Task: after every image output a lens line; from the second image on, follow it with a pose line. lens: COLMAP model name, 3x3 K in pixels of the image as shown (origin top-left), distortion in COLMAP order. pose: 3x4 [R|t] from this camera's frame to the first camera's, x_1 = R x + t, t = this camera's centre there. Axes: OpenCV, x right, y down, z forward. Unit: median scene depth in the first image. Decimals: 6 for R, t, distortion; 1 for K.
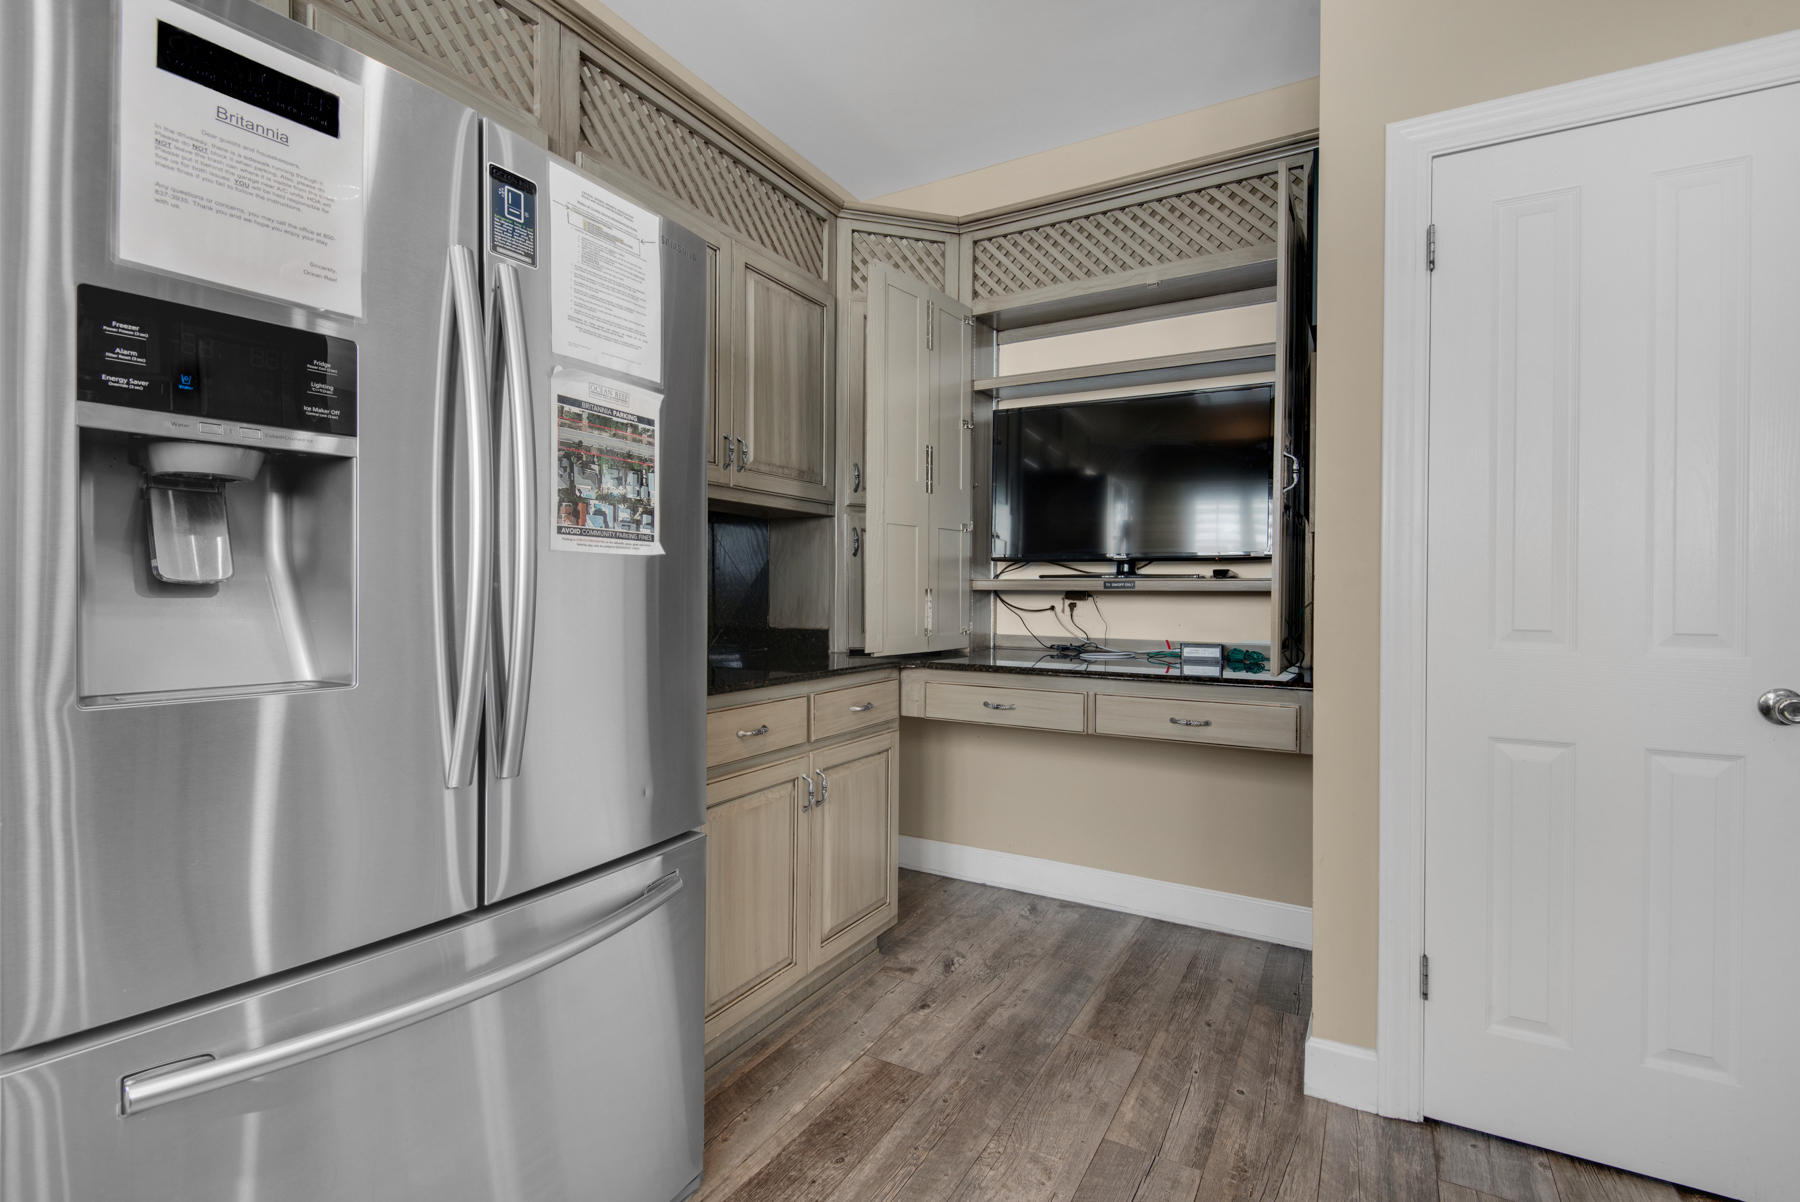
lens RADIAL K [[831.4, 0, 920.2], [0, 831.4, 600.4], [0, 0, 1]] dist [0.033968, -0.014197]
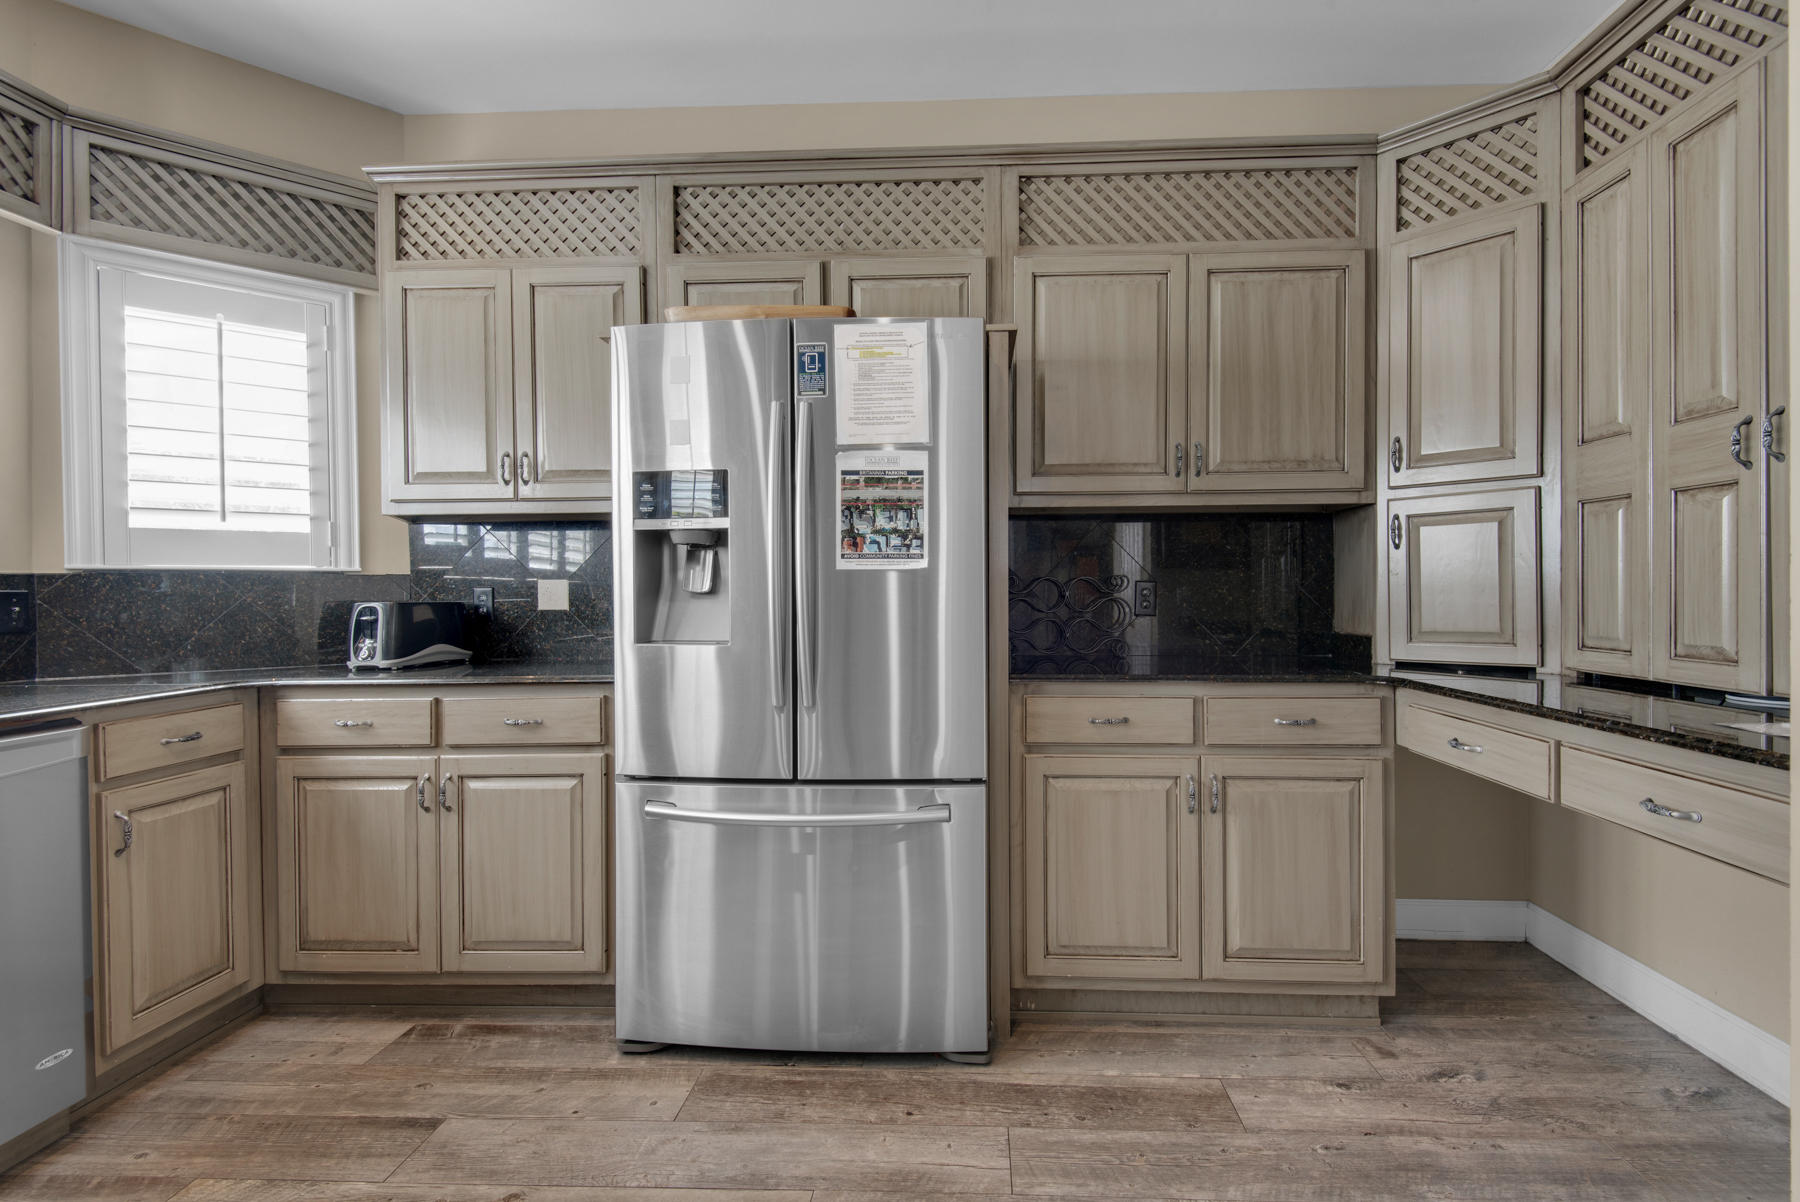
lens RADIAL K [[878.6, 0, 955.8], [0, 878.6, 595.0], [0, 0, 1]] dist [0.028367, -0.014518]
pose [[0.446030, -0.001105, -0.895017, 1.015013], [-0.002964, 0.999992, -0.002712, -0.006662], [0.895013, 0.003862, 0.446024, 0.406953]]
